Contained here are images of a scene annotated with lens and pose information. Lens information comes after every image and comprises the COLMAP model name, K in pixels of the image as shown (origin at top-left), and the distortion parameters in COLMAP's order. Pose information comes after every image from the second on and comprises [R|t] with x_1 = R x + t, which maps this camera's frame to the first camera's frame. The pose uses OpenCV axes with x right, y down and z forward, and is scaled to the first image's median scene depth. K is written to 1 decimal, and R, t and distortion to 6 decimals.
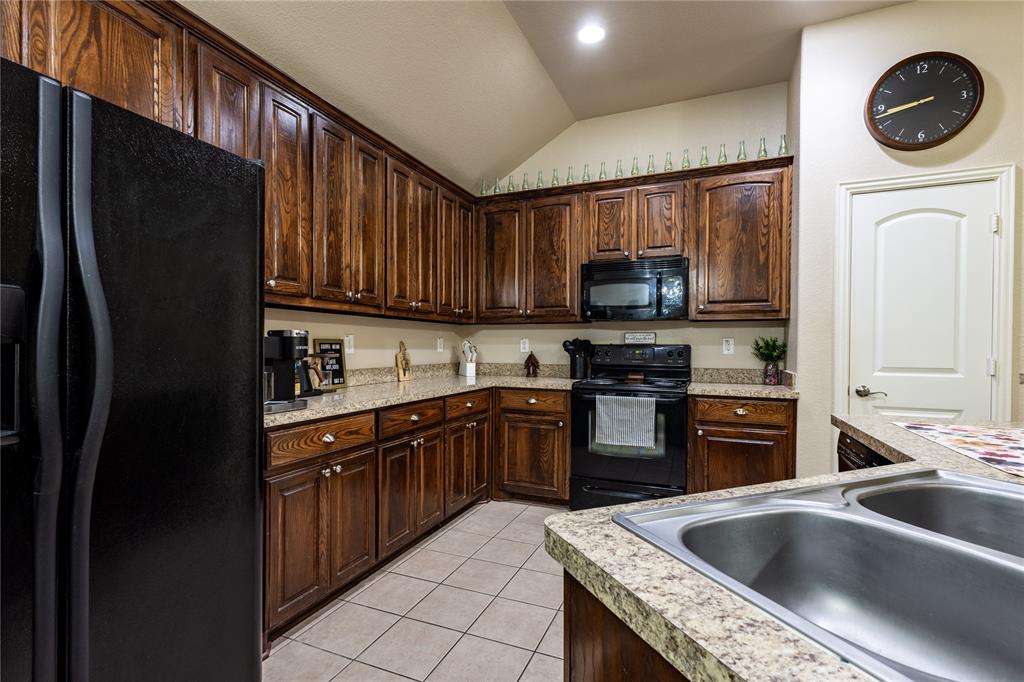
lens RADIAL K [[472.2, 0, 514.9], [0, 472.2, 350.8], [0, 0, 1]] dist [0.011225, -0.001447]
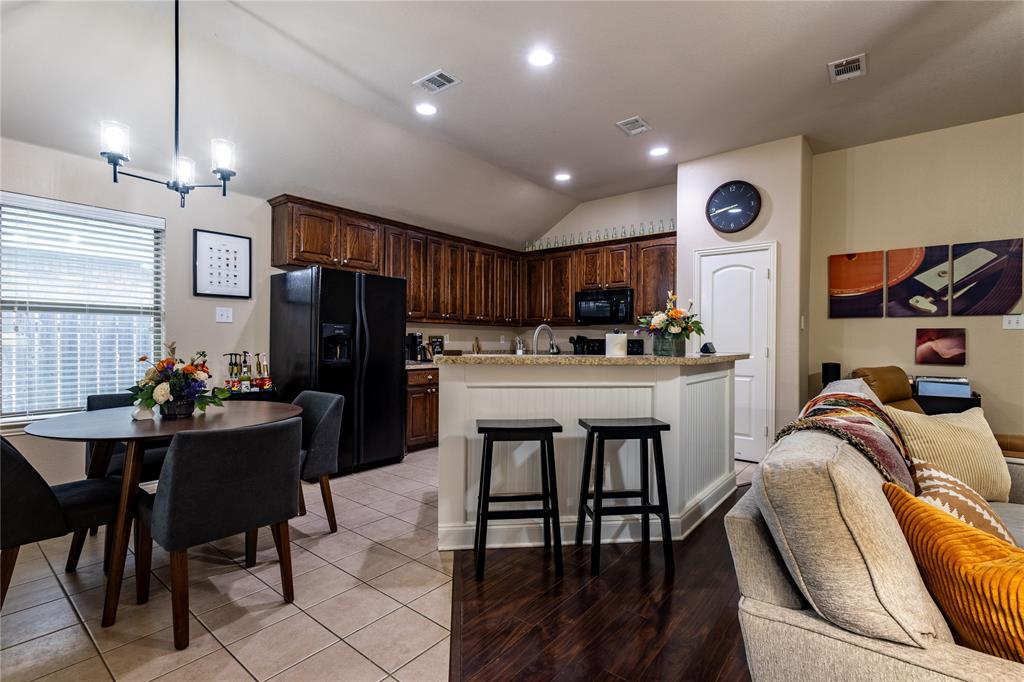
lens RADIAL K [[472.2, 0, 510.0], [0, 472.2, 342.3], [0, 0, 1]] dist [0.011225, -0.001447]
pose [[0.958824, 0.004902, -0.283958, 0.533416], [-0.006443, 0.999969, -0.004492, 0.009854], [0.283927, 0.006137, 0.958826, -0.939536]]
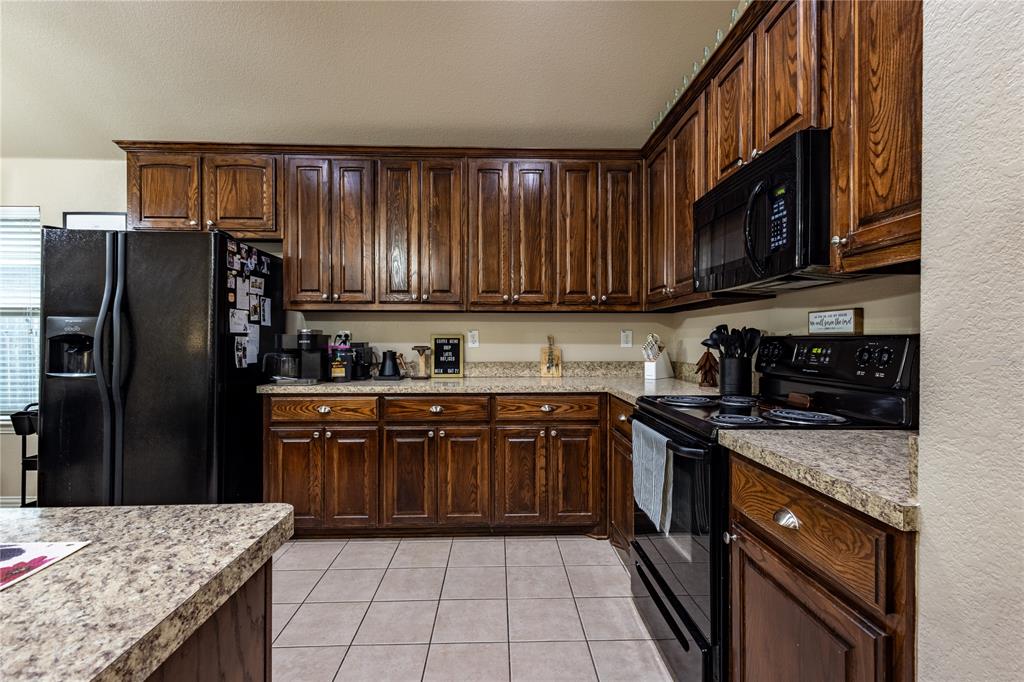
lens RADIAL K [[472.2, 0, 510.4], [0, 472.2, 339.1], [0, 0, 1]] dist [0.011225, -0.001447]
pose [[0.407459, -0.007423, -0.913193, 0.797823], [-0.007574, 0.999905, -0.011507, -0.001876], [0.913192, 0.011605, 0.407364, 0.720452]]
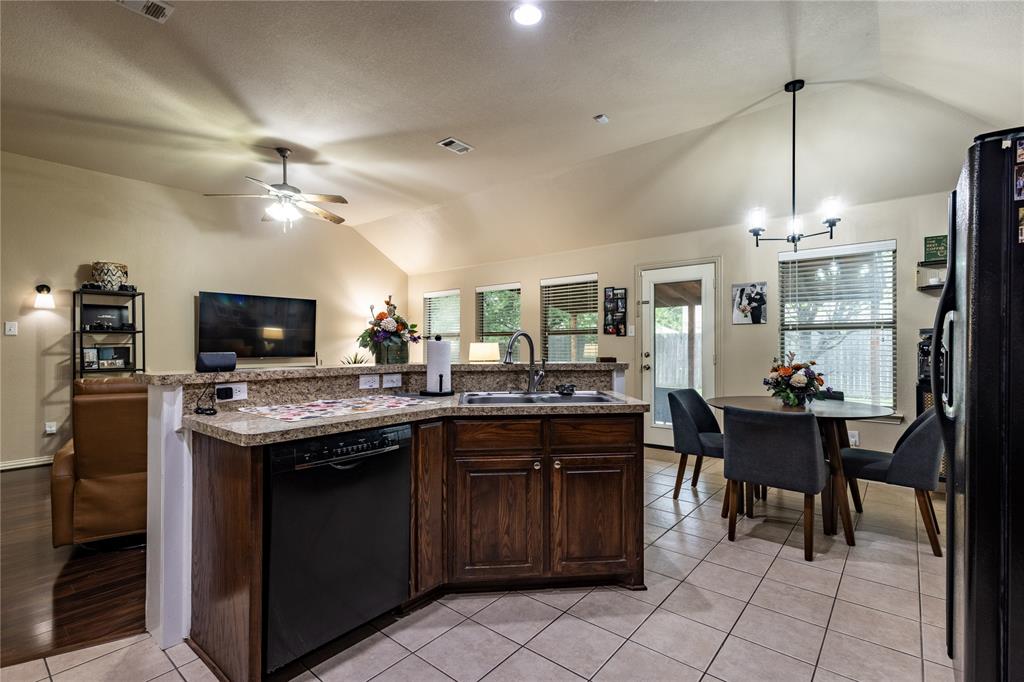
lens RADIAL K [[472.2, 0, 509.5], [0, 472.2, 345.3], [0, 0, 1]] dist [0.011225, -0.001447]
pose [[-0.954205, -0.004488, 0.299121, 0.010147], [-0.000921, 0.999927, 0.012066, -0.021873], [-0.299153, 0.011238, -0.954139, 1.165475]]
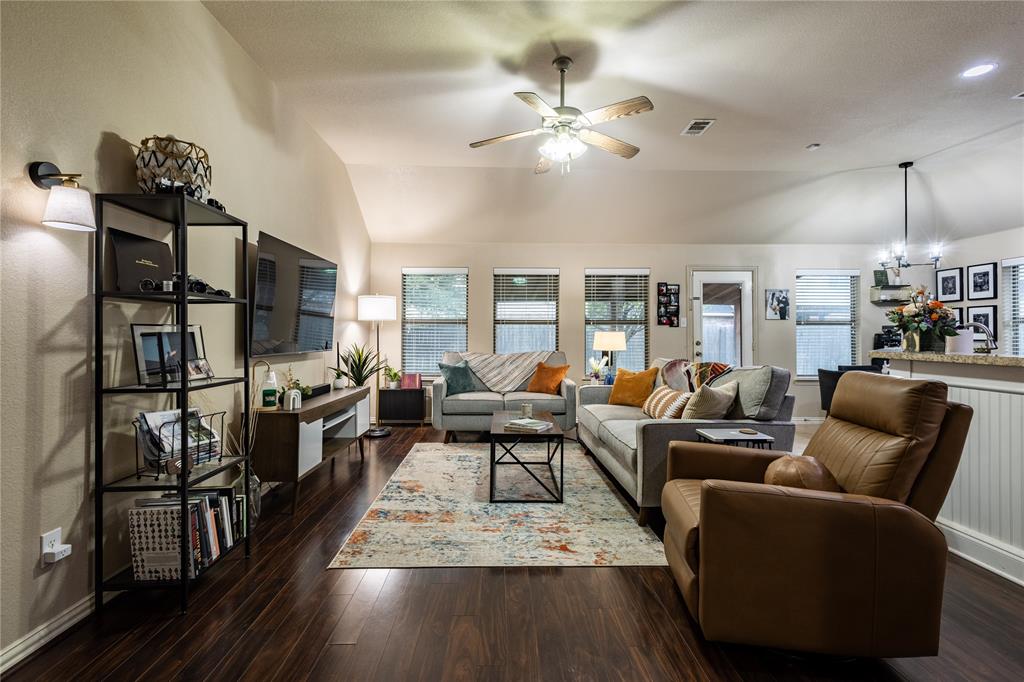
lens RADIAL K [[472.2, 0, 512.0], [0, 472.2, 332.0], [0, 0, 1]] dist [0.011225, -0.001447]
pose [[-0.914201, -0.012354, -0.405073, 1.883470], [-0.012812, 0.999917, -0.001580, 0.002452], [0.405059, 0.003745, -0.914283, 0.852055]]
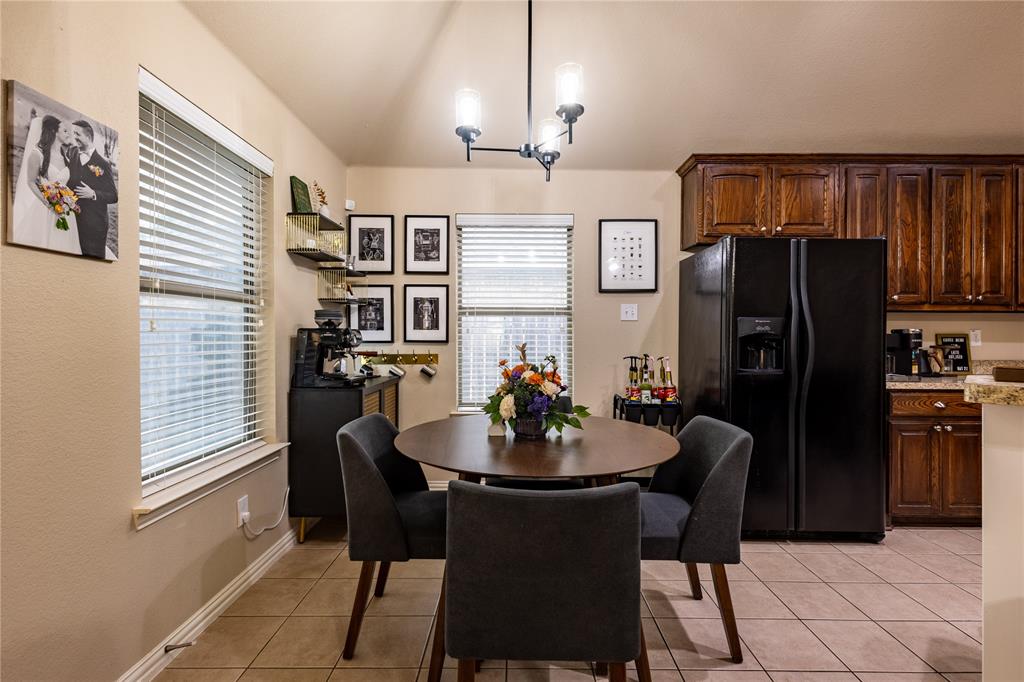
lens RADIAL K [[472.2, 0, 515.3], [0, 472.2, 335.9], [0, 0, 1]] dist [0.011225, -0.001447]
pose [[0.385334, -0.004570, -0.922766, 0.330561], [-0.010477, 0.999902, -0.009327, 0.004219], [0.922718, 0.013262, 0.385248, -0.553111]]
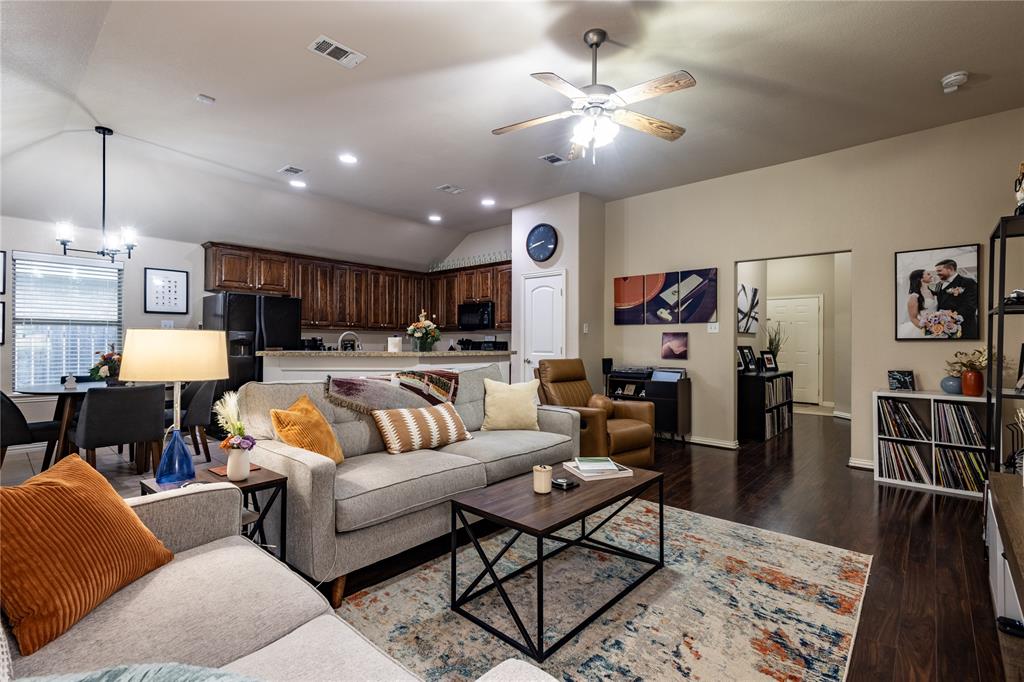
lens RADIAL K [[472.2, 0, 512.3], [0, 472.2, 340.4], [0, 0, 1]] dist [0.011225, -0.001447]
pose [[0.942978, -0.002614, -0.332845, 1.460515], [-0.003074, 0.999858, -0.016561, 0.021471], [0.332841, 0.016640, 0.942836, -1.283507]]
